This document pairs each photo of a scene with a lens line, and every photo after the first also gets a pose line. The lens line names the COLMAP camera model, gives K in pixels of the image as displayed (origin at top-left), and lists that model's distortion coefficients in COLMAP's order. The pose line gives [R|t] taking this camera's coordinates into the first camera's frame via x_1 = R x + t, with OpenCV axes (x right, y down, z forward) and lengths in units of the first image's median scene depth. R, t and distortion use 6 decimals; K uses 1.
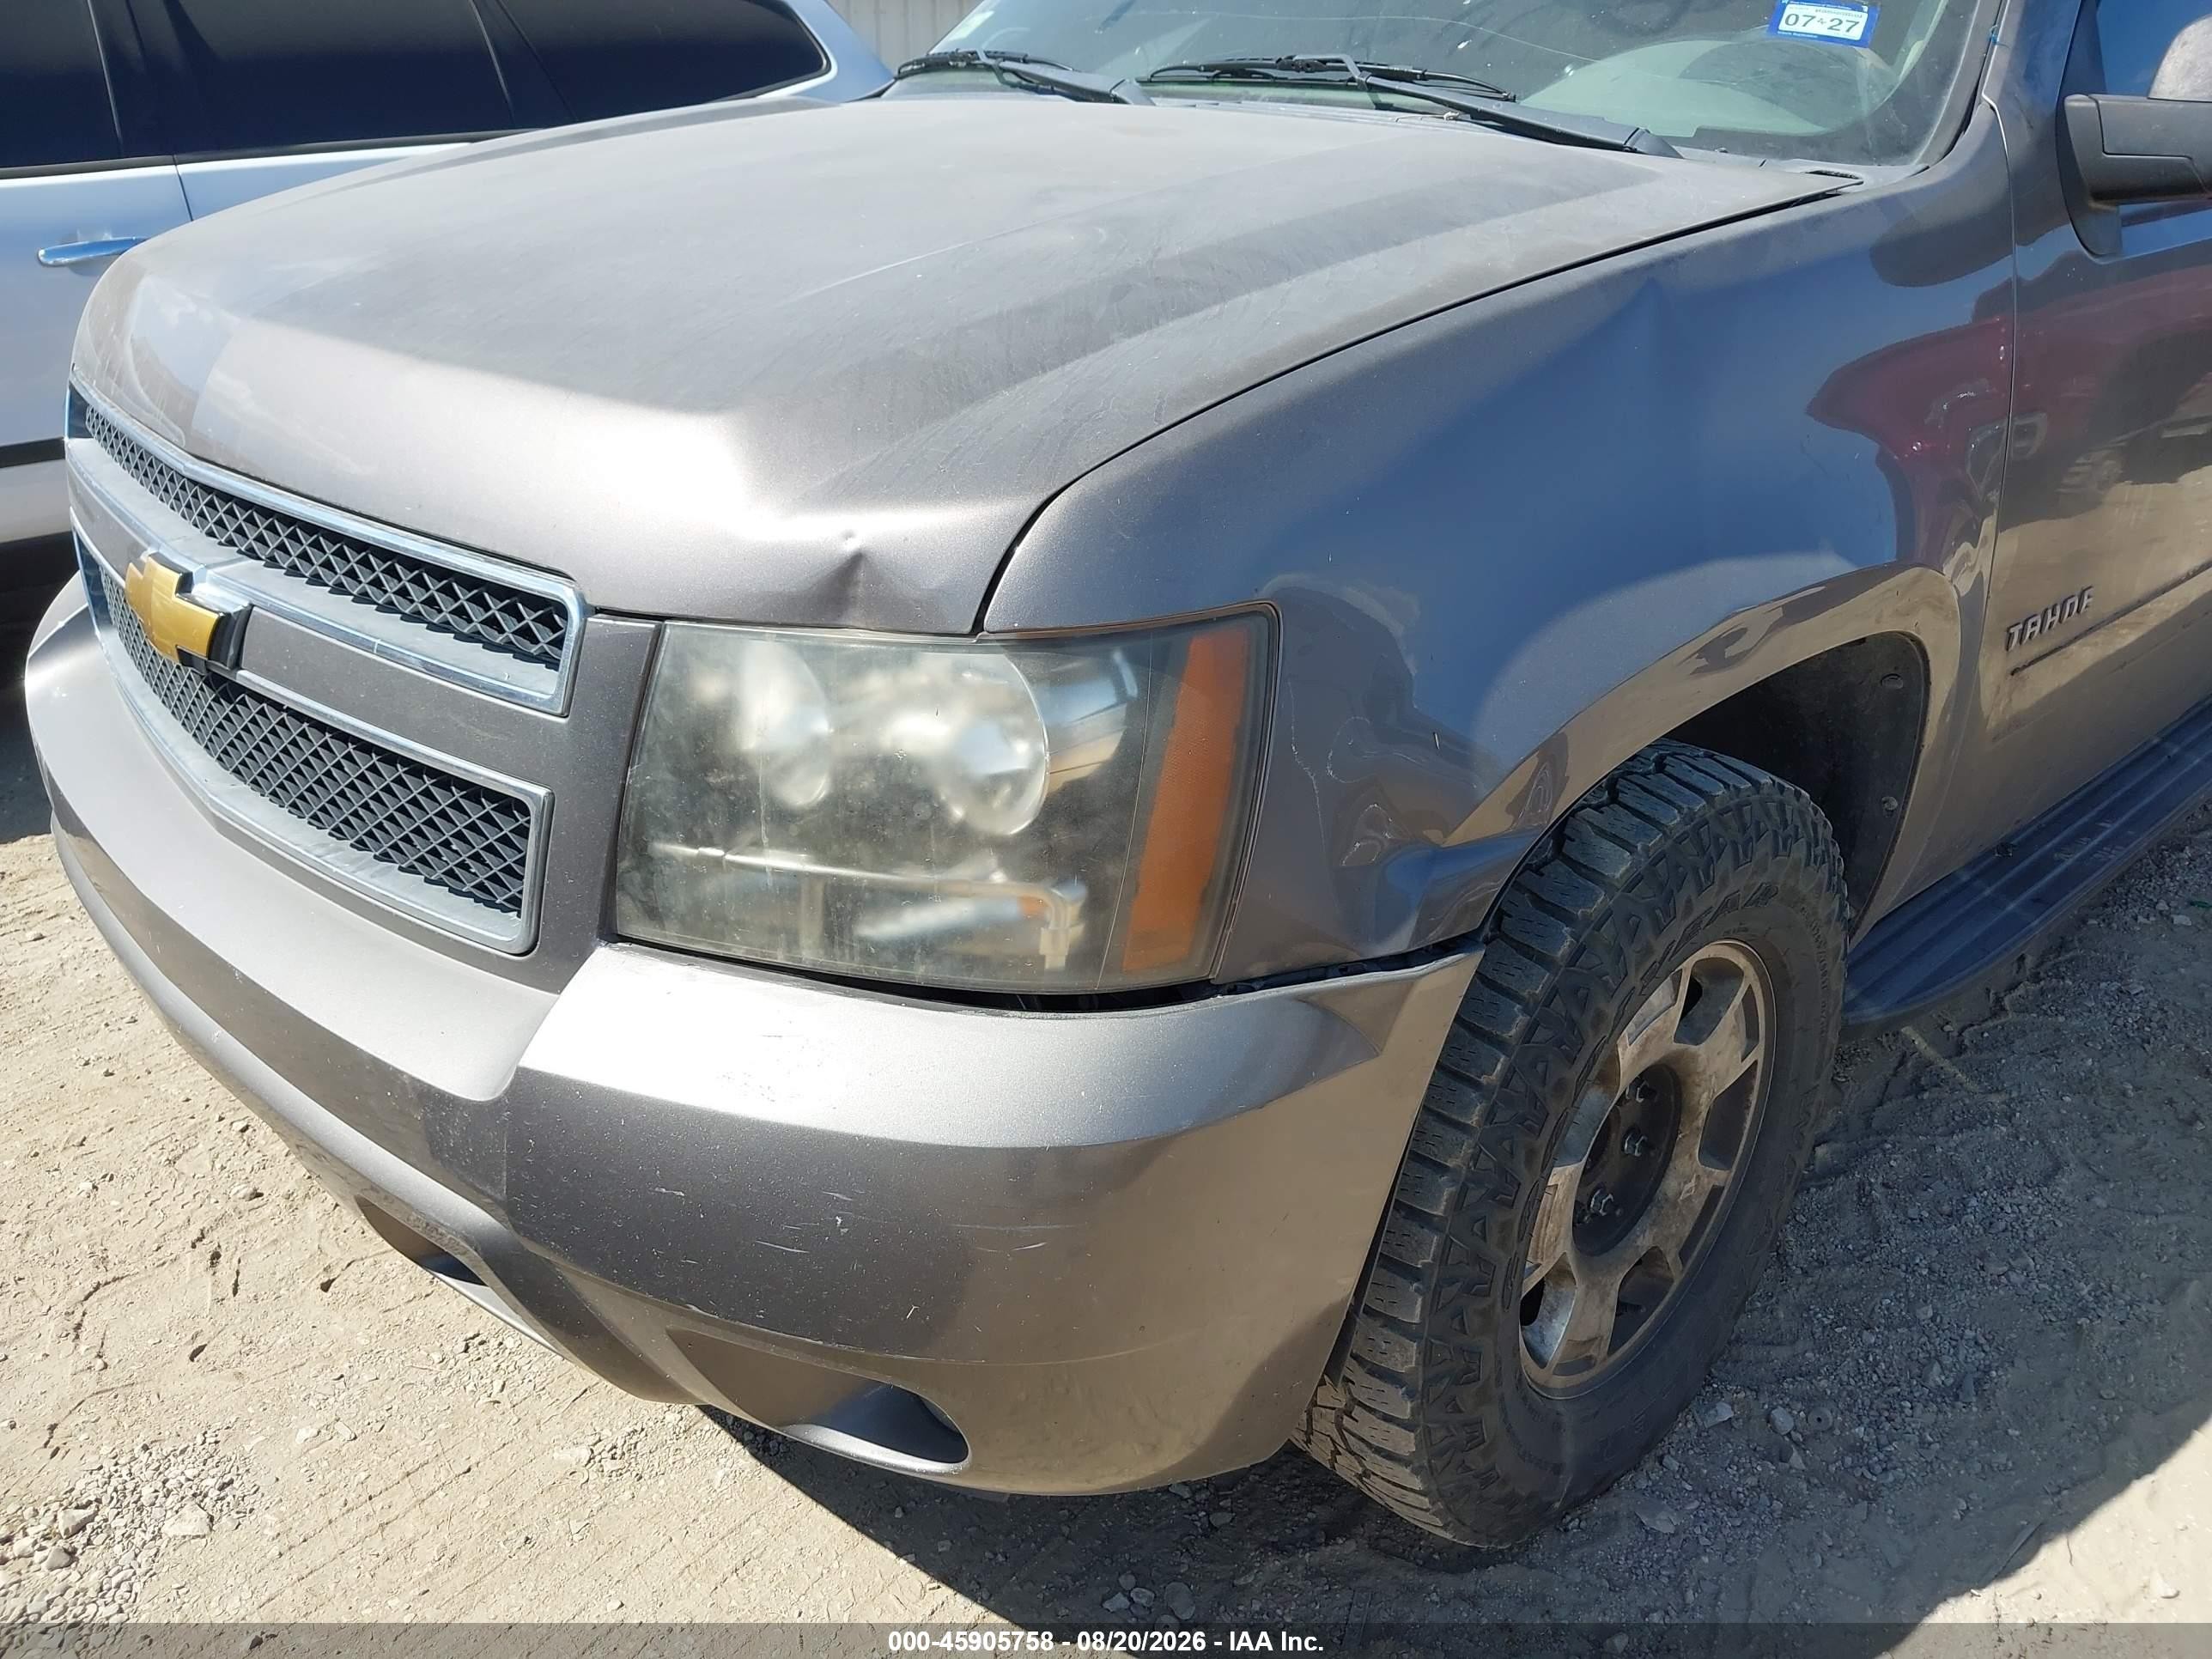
lens RADIAL K [[1905.2, 0, 1182.3], [0, 1905.2, 821.4], [0, 0, 1]] dist [0.129232, -0.290705]
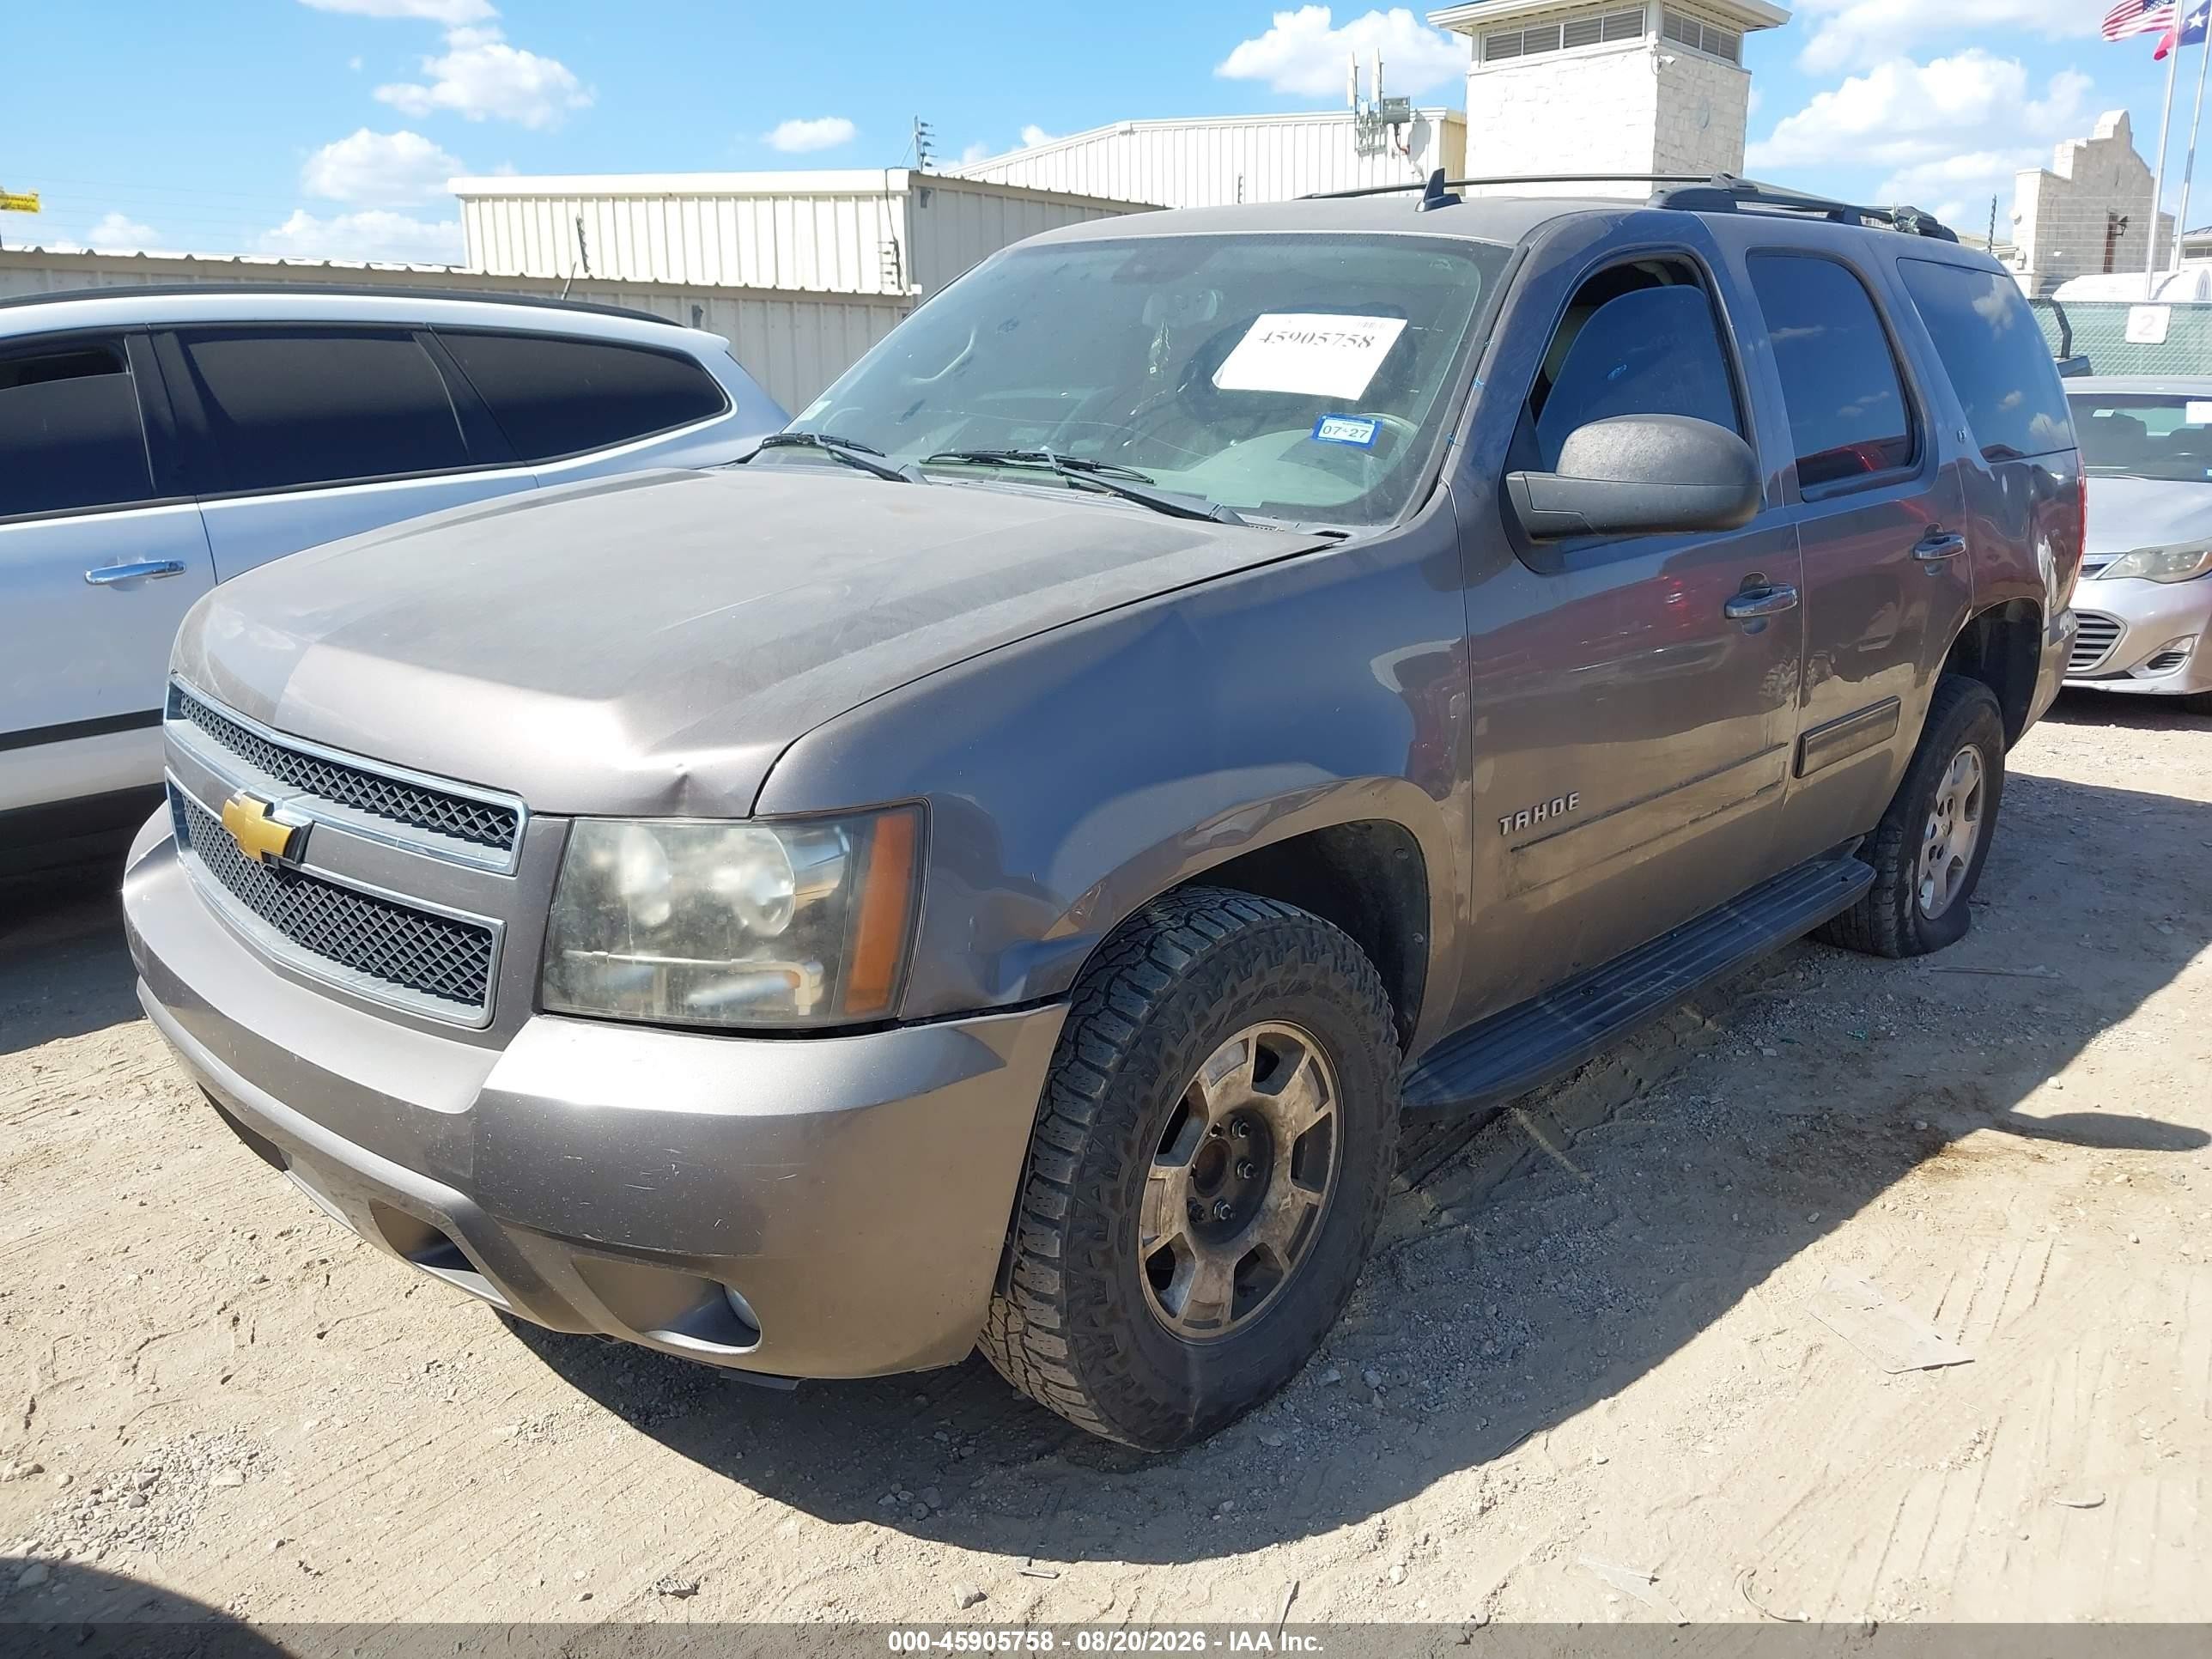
lens RADIAL K [[1905.2, 0, 1182.3], [0, 1905.2, 821.4], [0, 0, 1]] dist [0.129232, -0.290705]
pose [[0.999079, -0.023507, 0.035898, 0.164674], [0.027956, 0.991257, -0.128953, 0.105641], [-0.032552, 0.129838, 0.991001, -0.562452]]
